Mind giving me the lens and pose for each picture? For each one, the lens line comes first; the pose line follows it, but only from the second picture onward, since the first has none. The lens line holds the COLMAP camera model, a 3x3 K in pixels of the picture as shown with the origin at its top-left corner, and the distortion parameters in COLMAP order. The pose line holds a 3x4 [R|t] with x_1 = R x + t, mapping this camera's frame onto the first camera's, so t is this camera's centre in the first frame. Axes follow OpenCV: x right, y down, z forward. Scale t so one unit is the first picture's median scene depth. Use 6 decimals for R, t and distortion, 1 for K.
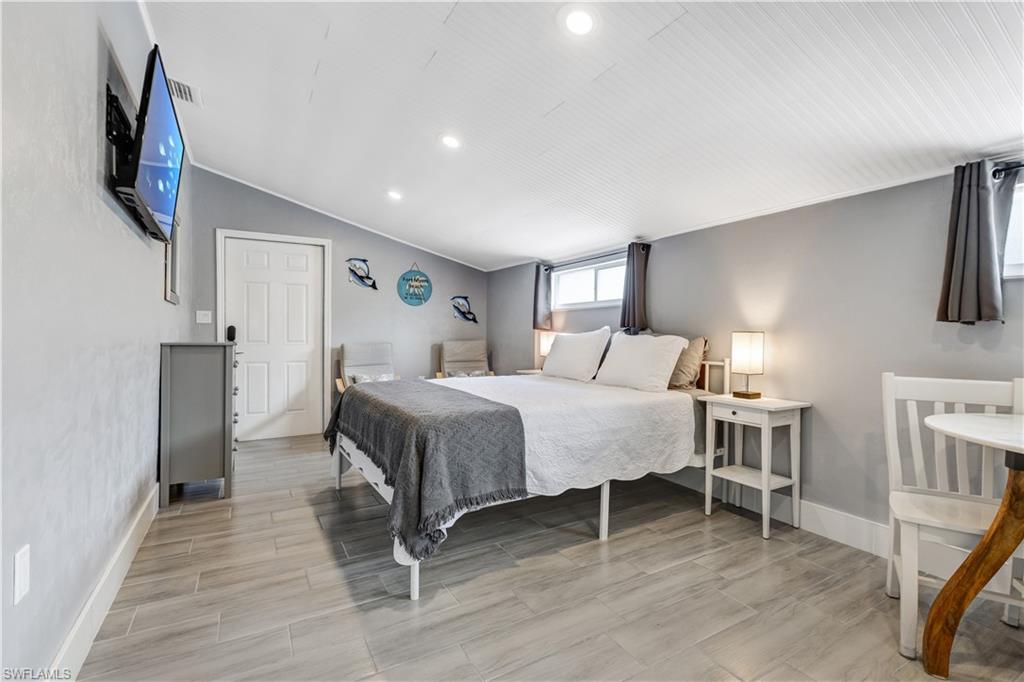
lens RADIAL K [[464.0, 0, 512.2], [0, 464.0, 340.3], [0, 0, 1]] dist [-0.000693, 0.000644]
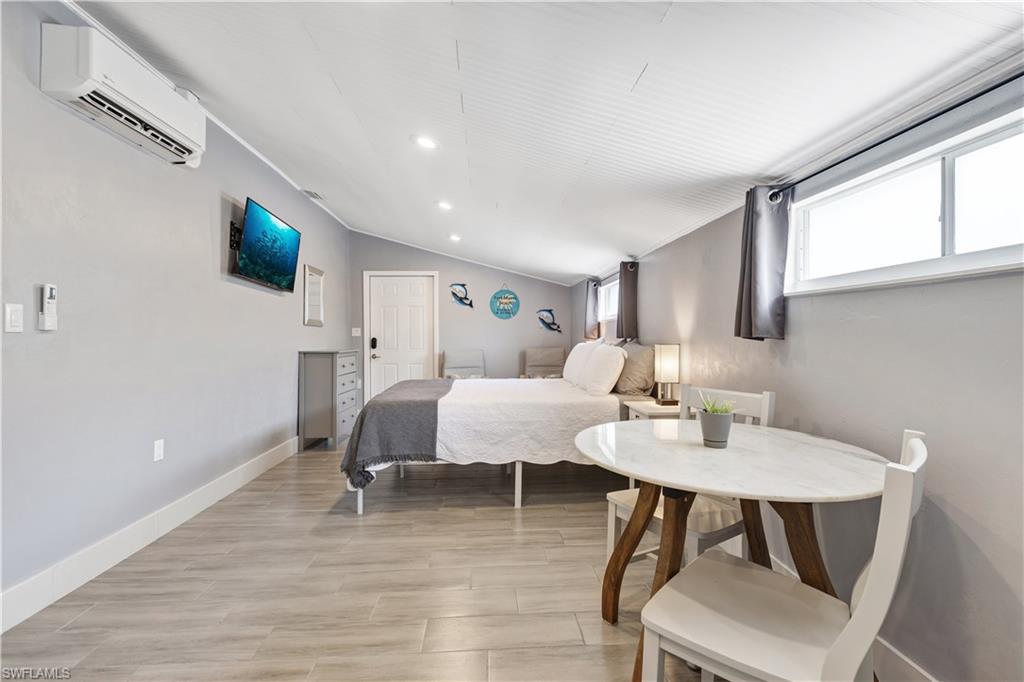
lens RADIAL K [[464.0, 0, 512.0], [0, 464.0, 340.0], [0, 0, 1]] dist [-0.000693, 0.000644]
pose [[0.893744, -0.005508, -0.448544, 0.648507], [0.001761, 0.999960, -0.008771, -0.017752], [0.448574, 0.007049, 0.893718, -0.130664]]
